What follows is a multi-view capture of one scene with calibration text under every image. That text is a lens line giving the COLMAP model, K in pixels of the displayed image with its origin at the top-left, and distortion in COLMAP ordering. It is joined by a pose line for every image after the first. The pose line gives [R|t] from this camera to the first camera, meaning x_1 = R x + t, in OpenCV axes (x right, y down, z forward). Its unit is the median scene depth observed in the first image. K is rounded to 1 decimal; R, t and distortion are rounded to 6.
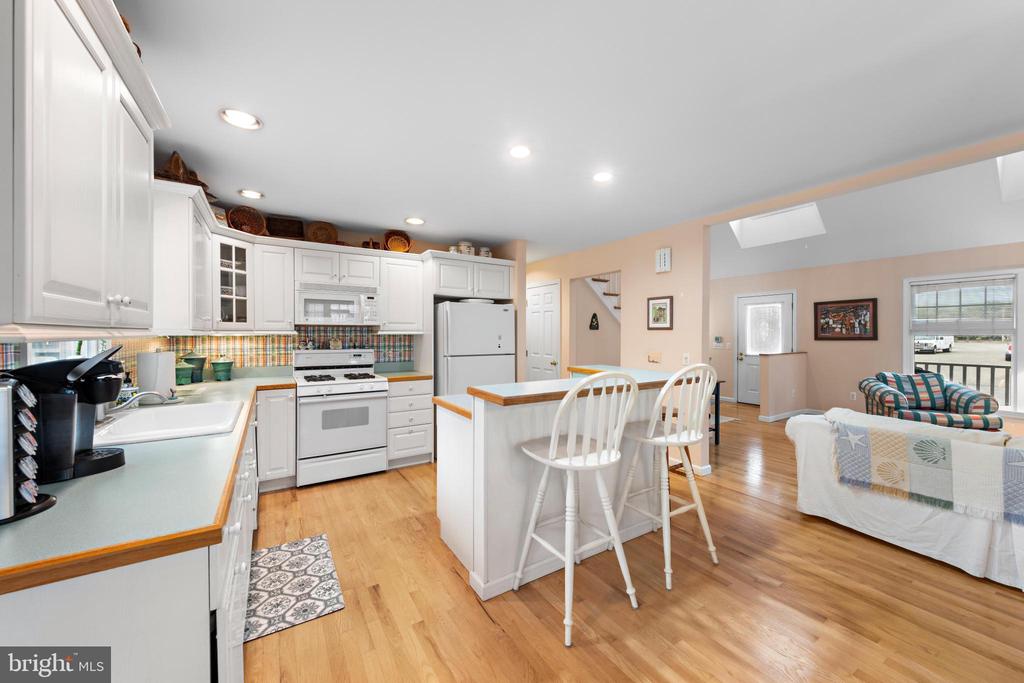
lens RADIAL K [[390.5, 0, 508.6], [0, 390.5, 338.6], [0, 0, 1]] dist [0.001666, 0.000070]
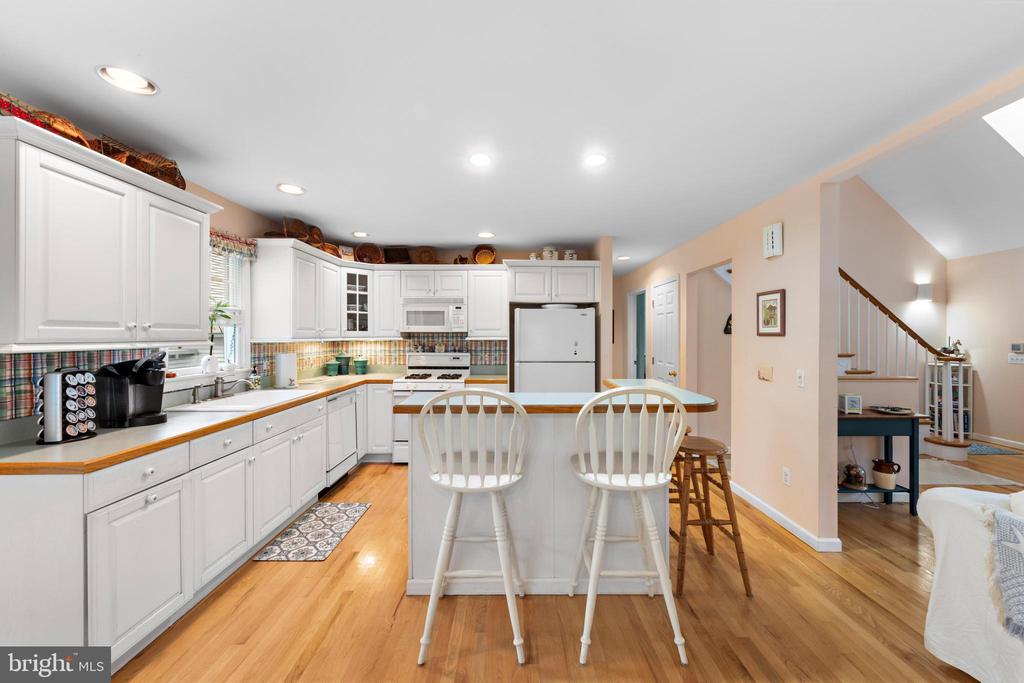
lens RADIAL K [[390.5, 0, 508.1], [0, 390.5, 336.5], [0, 0, 1]] dist [0.001666, 0.000070]
pose [[0.846153, 0.001018, -0.532939, 0.378785], [-0.005706, 0.999958, -0.007150, -0.014164], [0.532909, 0.009091, 0.846124, 0.122382]]
